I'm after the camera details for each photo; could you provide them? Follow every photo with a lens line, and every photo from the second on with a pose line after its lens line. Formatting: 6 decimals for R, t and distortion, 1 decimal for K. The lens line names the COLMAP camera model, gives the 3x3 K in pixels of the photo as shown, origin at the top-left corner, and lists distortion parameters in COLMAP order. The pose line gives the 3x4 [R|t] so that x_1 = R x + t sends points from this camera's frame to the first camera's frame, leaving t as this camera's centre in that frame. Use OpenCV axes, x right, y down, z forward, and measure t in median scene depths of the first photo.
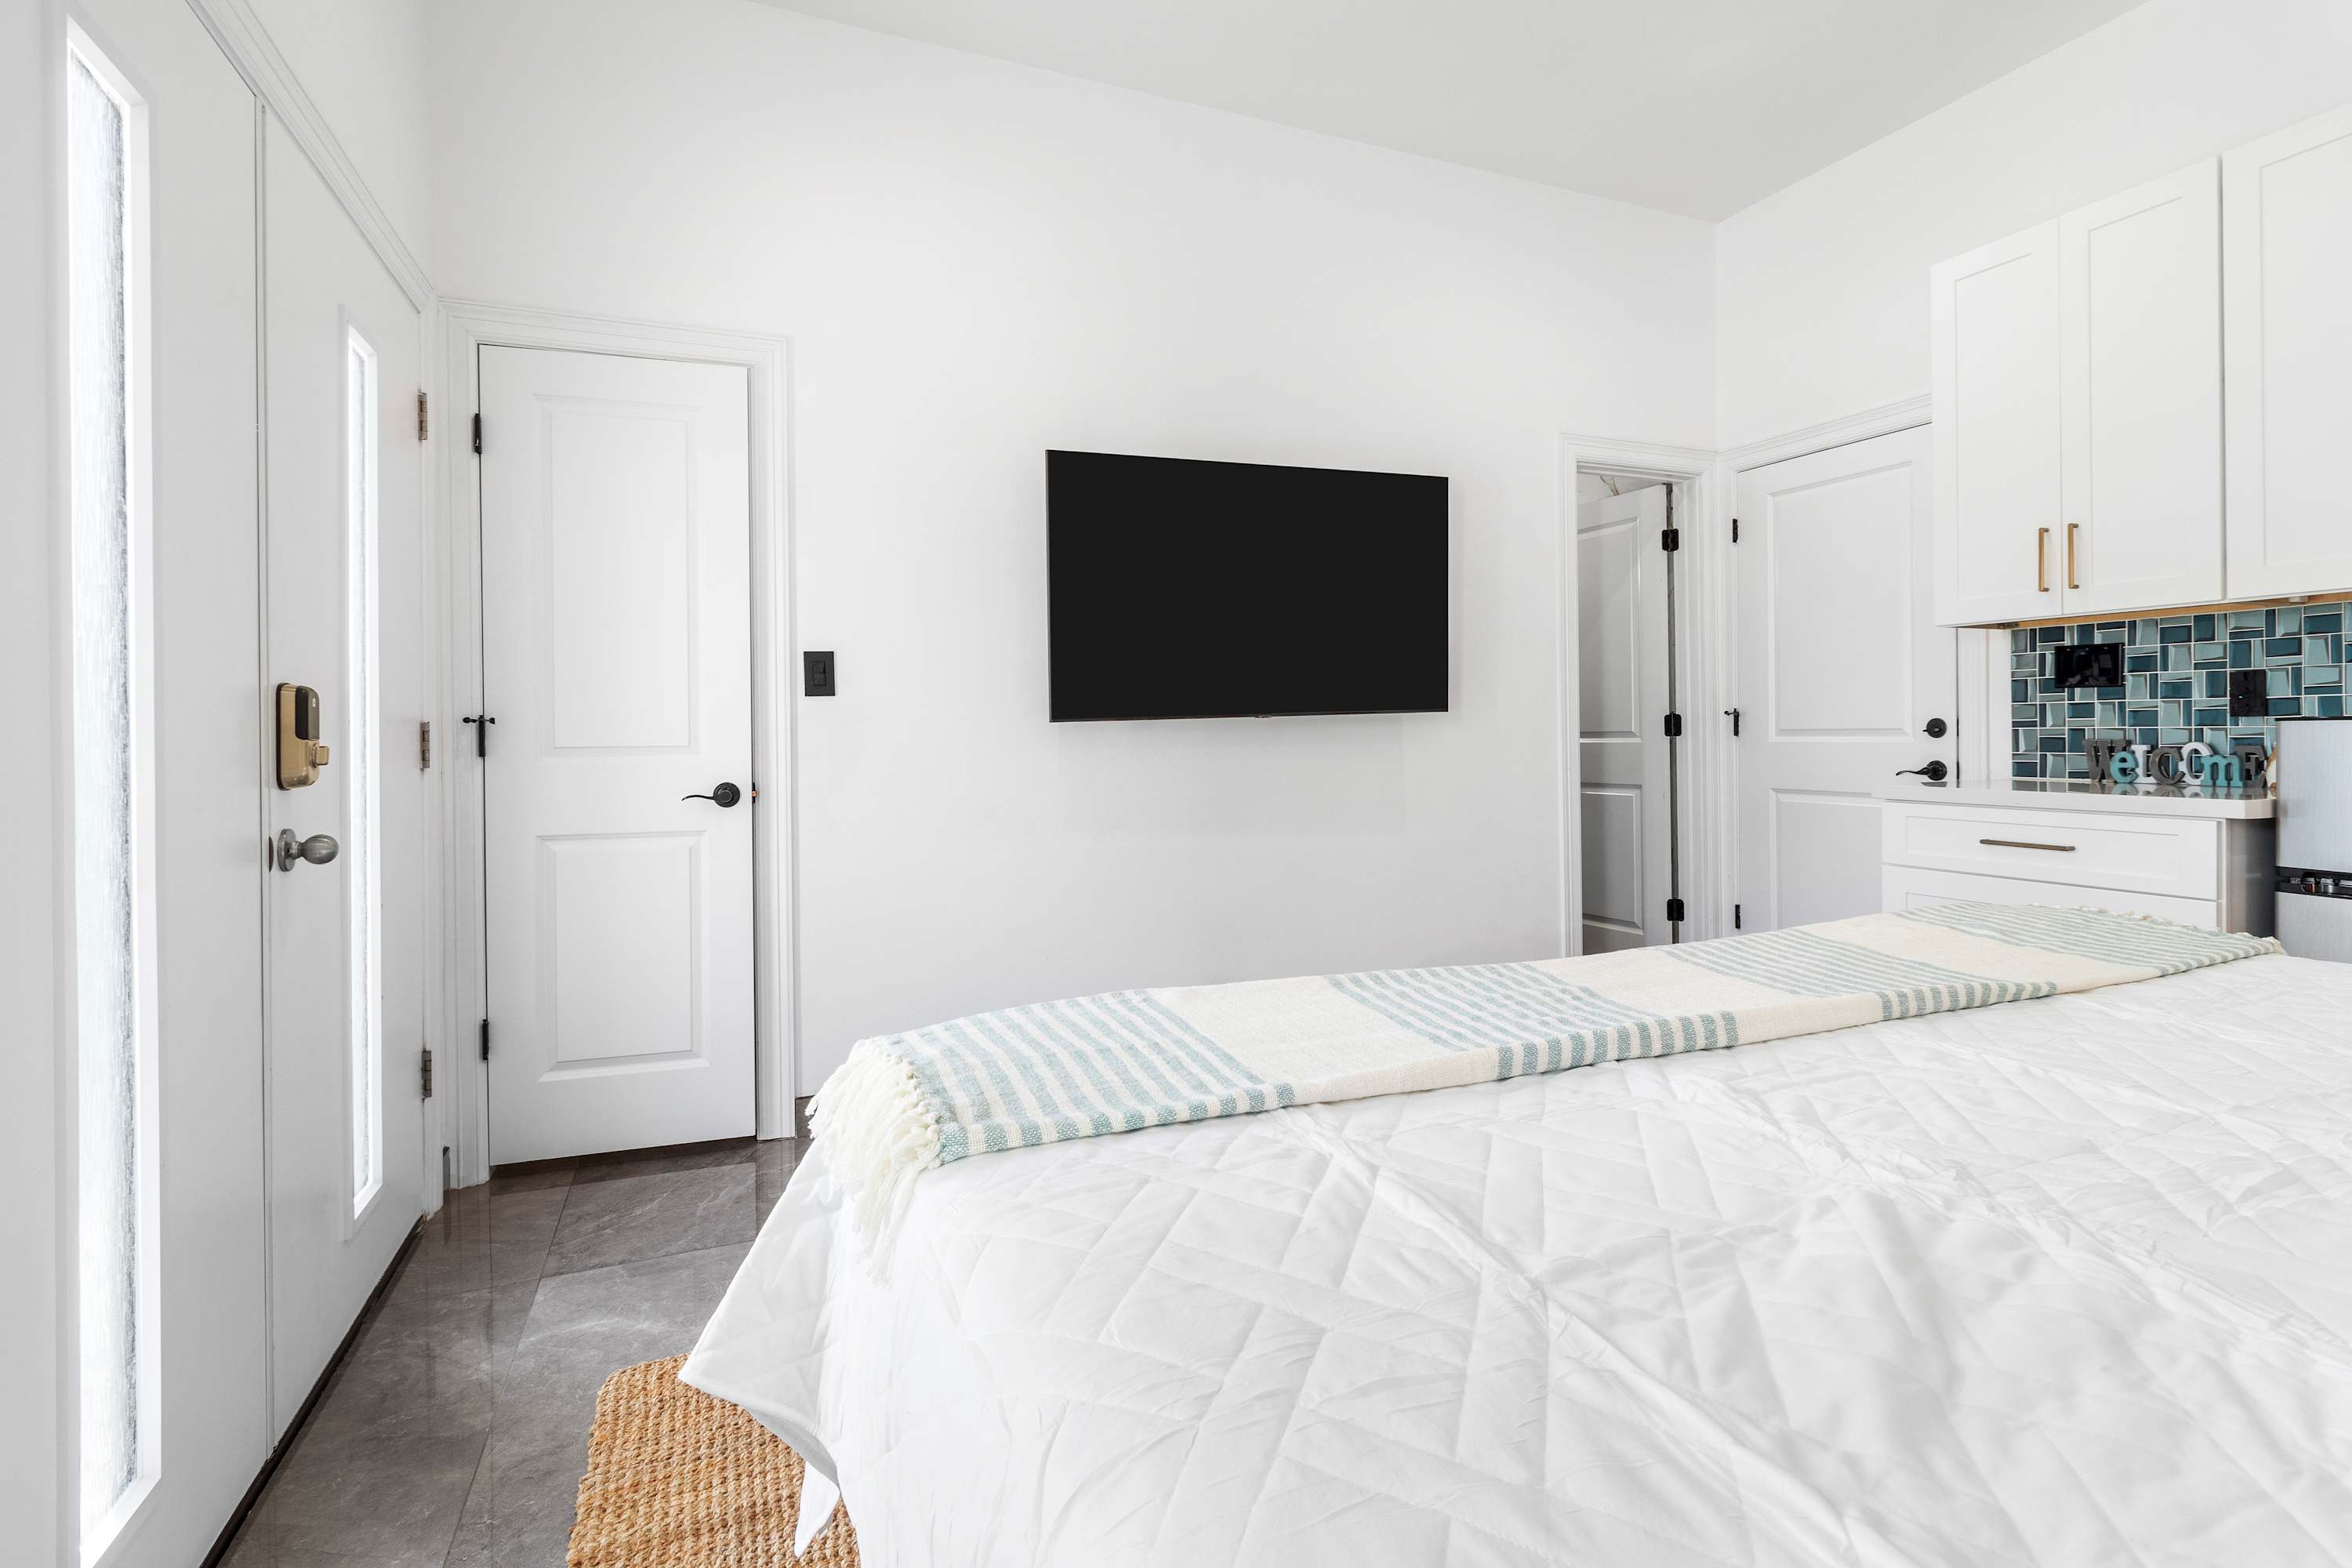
lens RADIAL K [[1116.8, 0, 1156.8], [0, 1116.8, 729.8], [0, 0, 1]] dist [-0.005807, -0.003589]
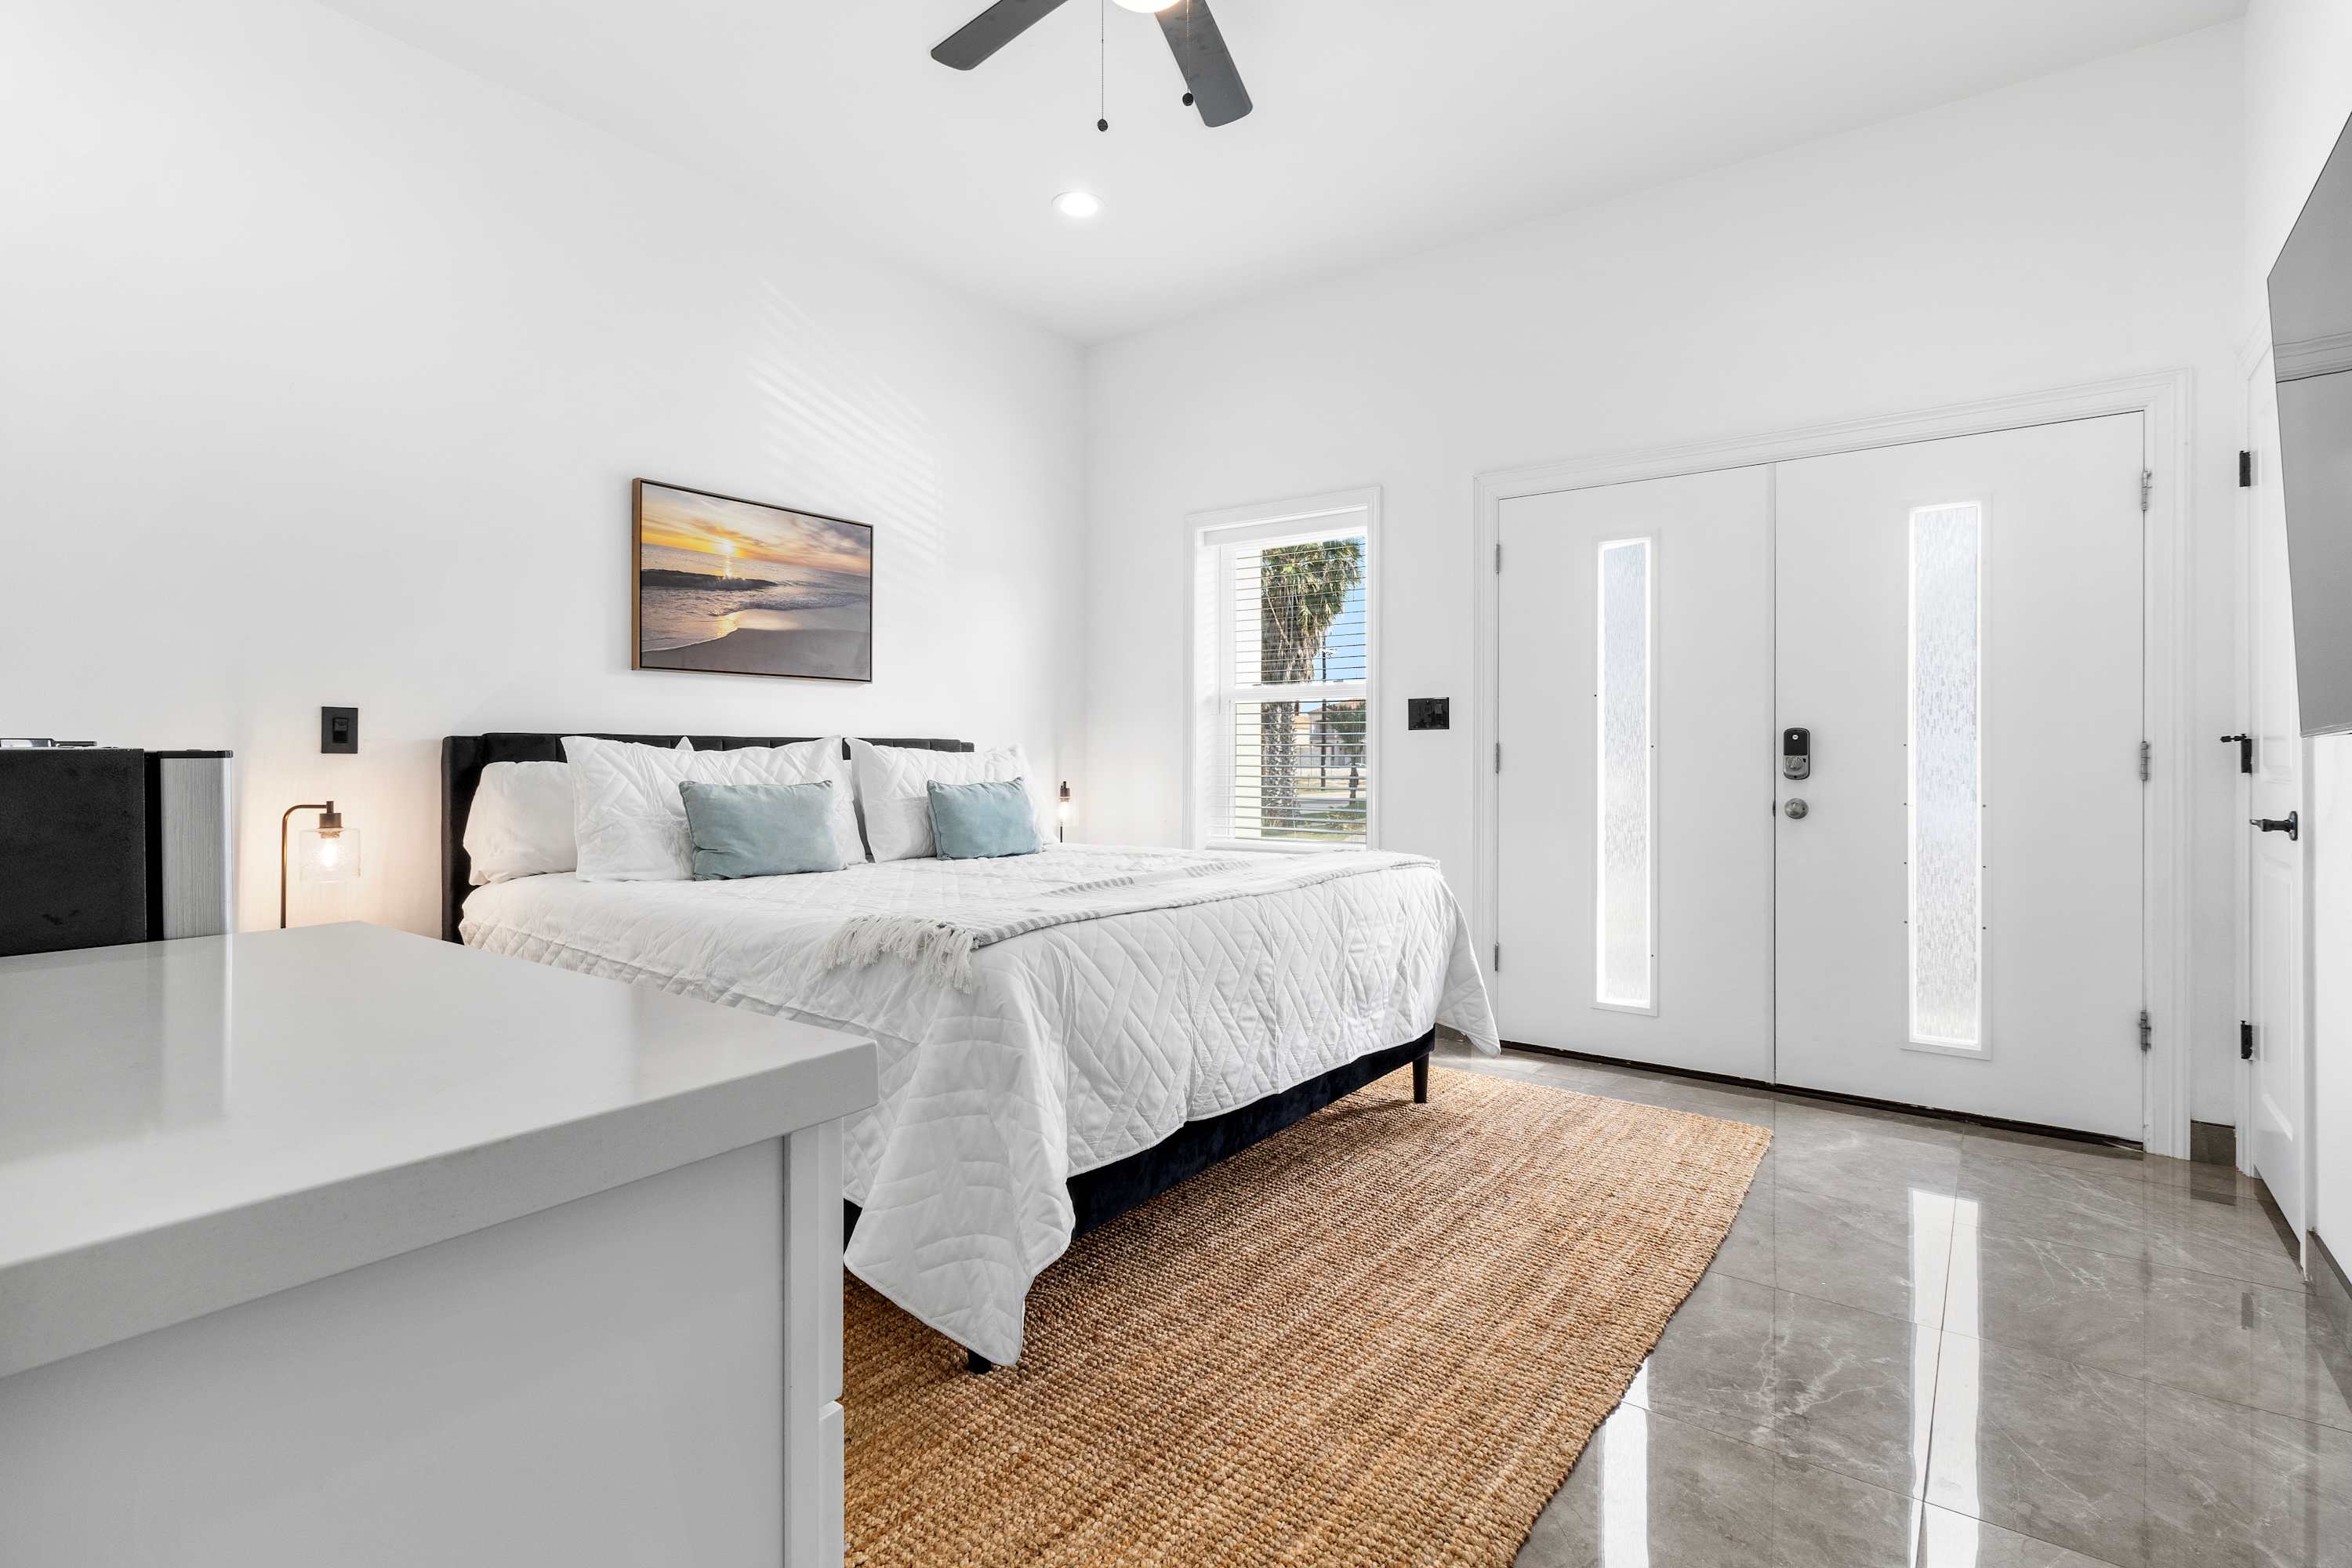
lens RADIAL K [[1116.8, 0, 1172.2], [0, 1116.8, 766.9], [0, 0, 1]] dist [-0.005807, -0.003589]
pose [[-0.836570, 0.017440, -0.547582, 0.817258], [0.008460, 0.999785, 0.018918, -0.011692], [0.547794, 0.011194, -0.836538, 1.307324]]
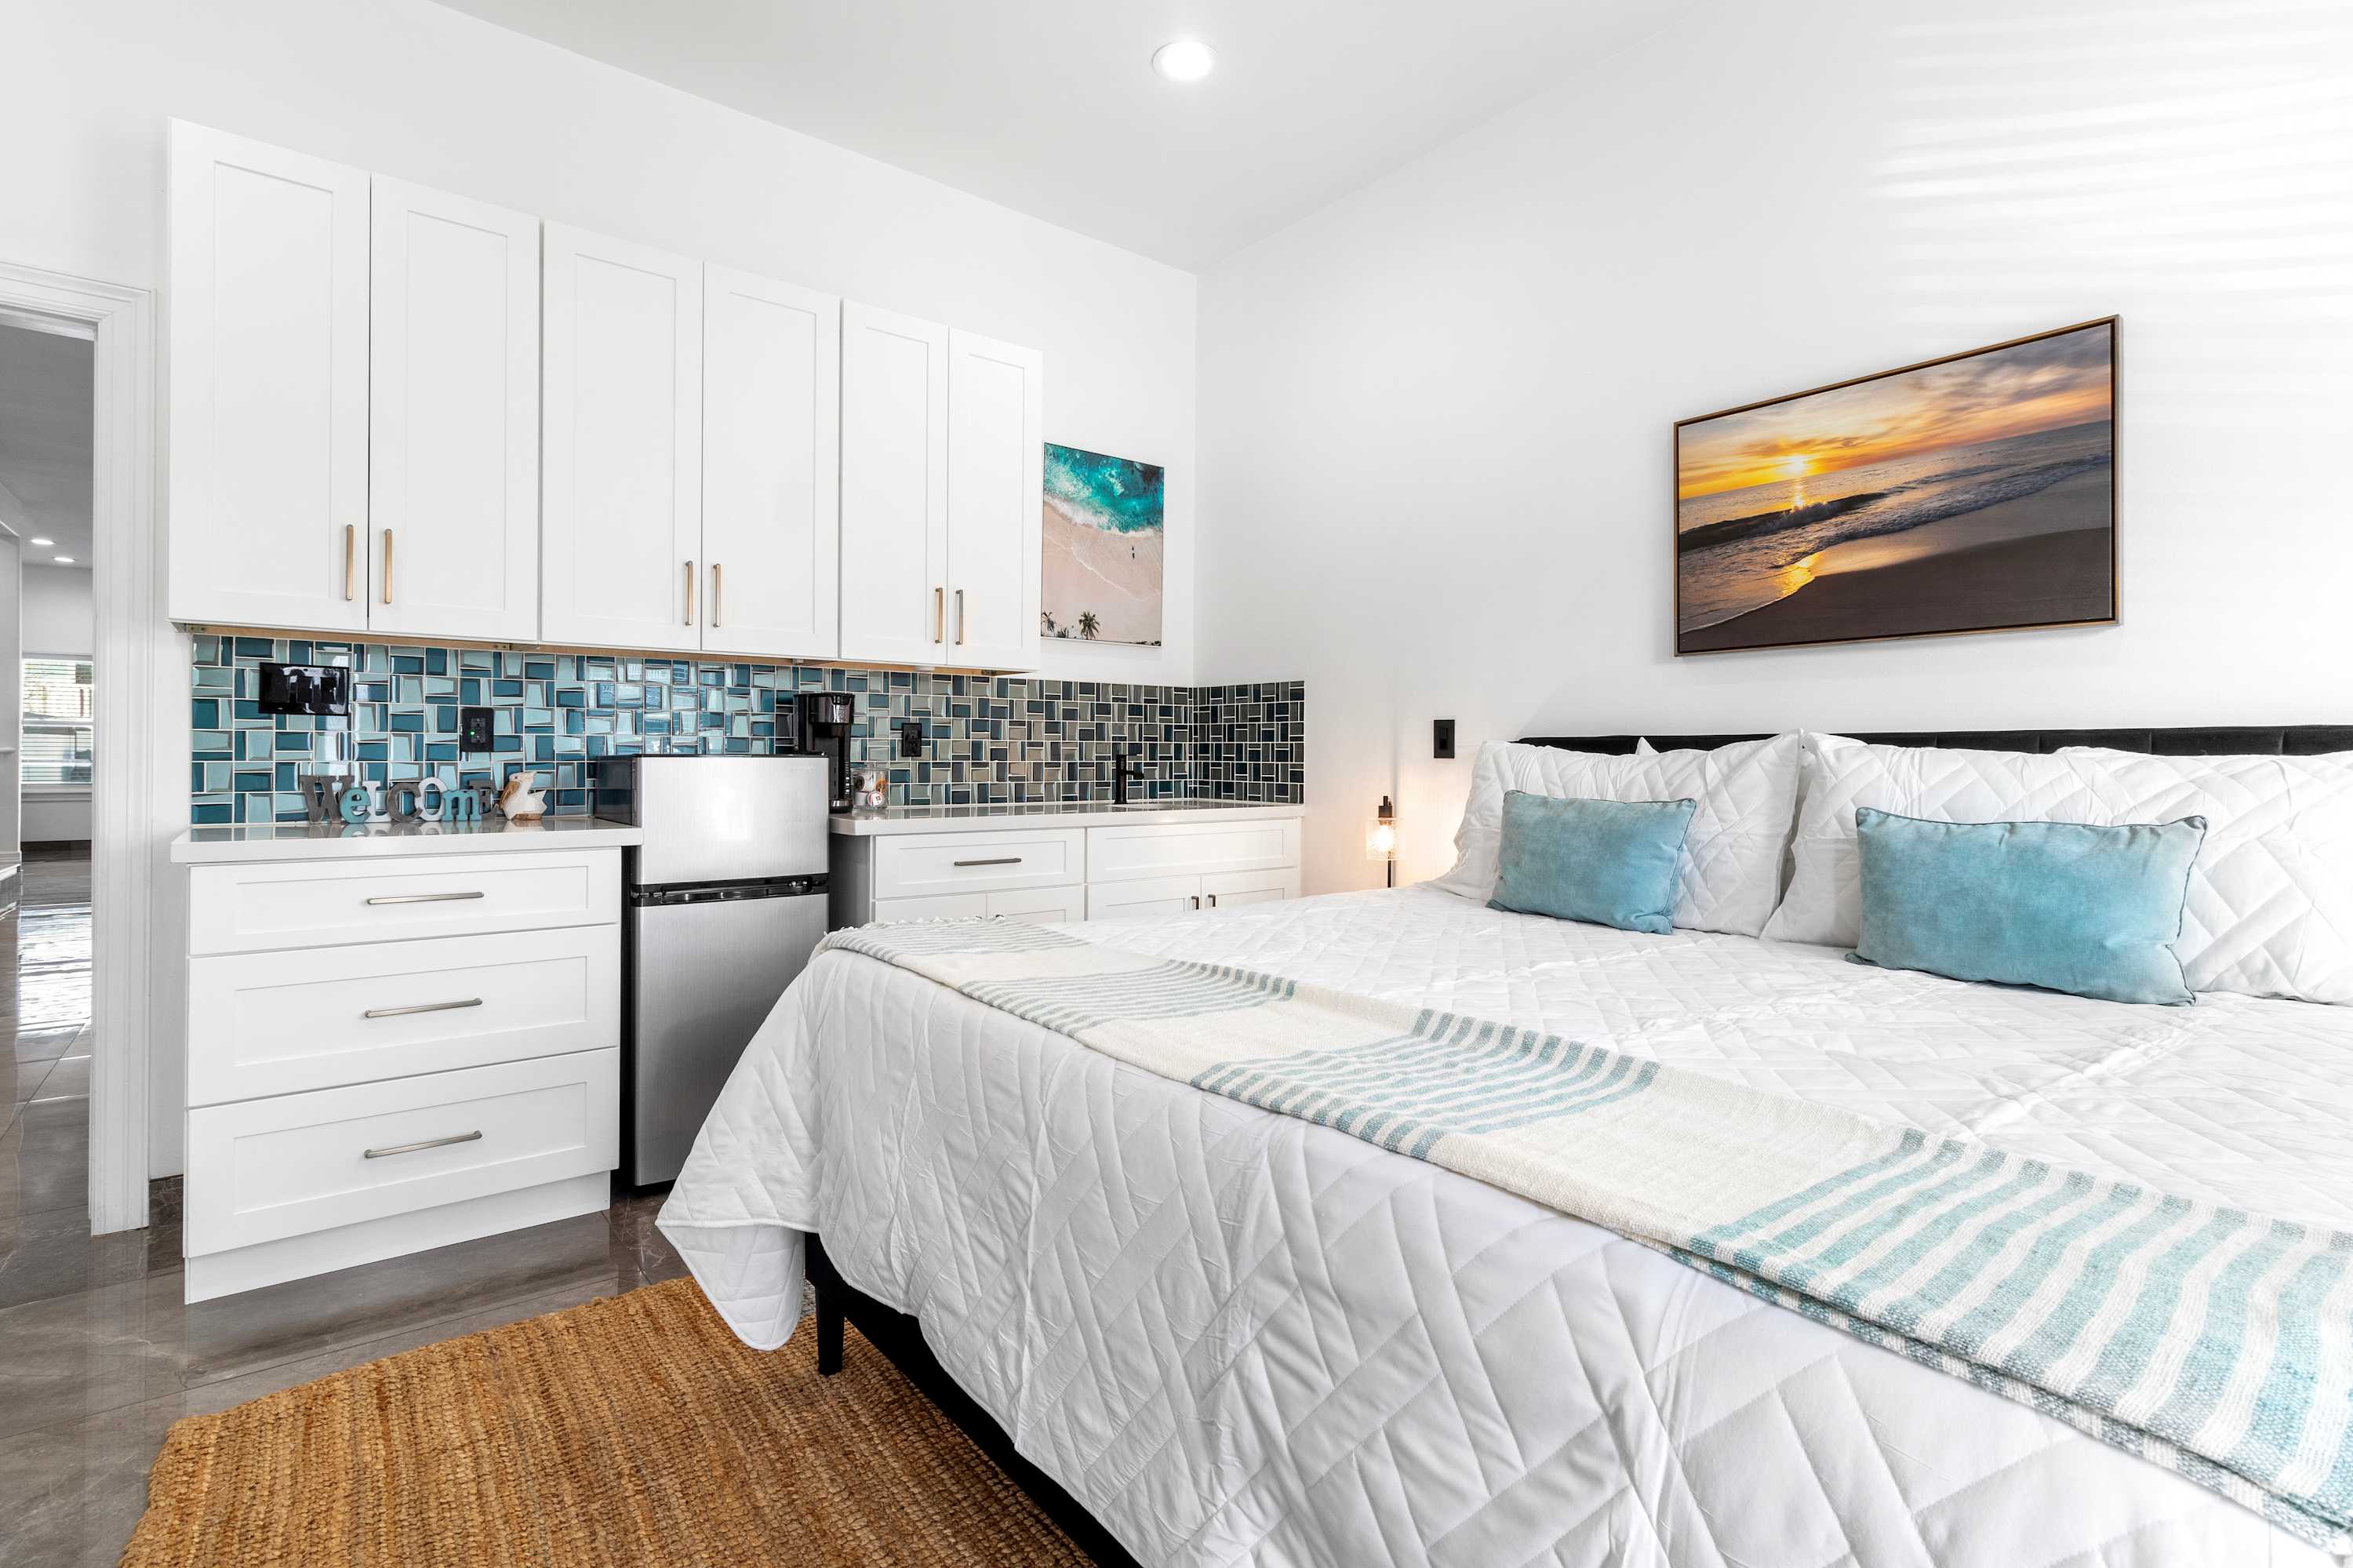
lens RADIAL K [[1117.3, 0, 1211.7], [0, 1117.3, 744.2], [0, 0, 1]] dist [-0.005807, -0.003589]
pose [[-0.313512, 0.022708, 0.949313, -0.211539], [-0.002007, 0.999696, -0.024576, 0.004696], [-0.949582, -0.009610, -0.313371, 0.651213]]
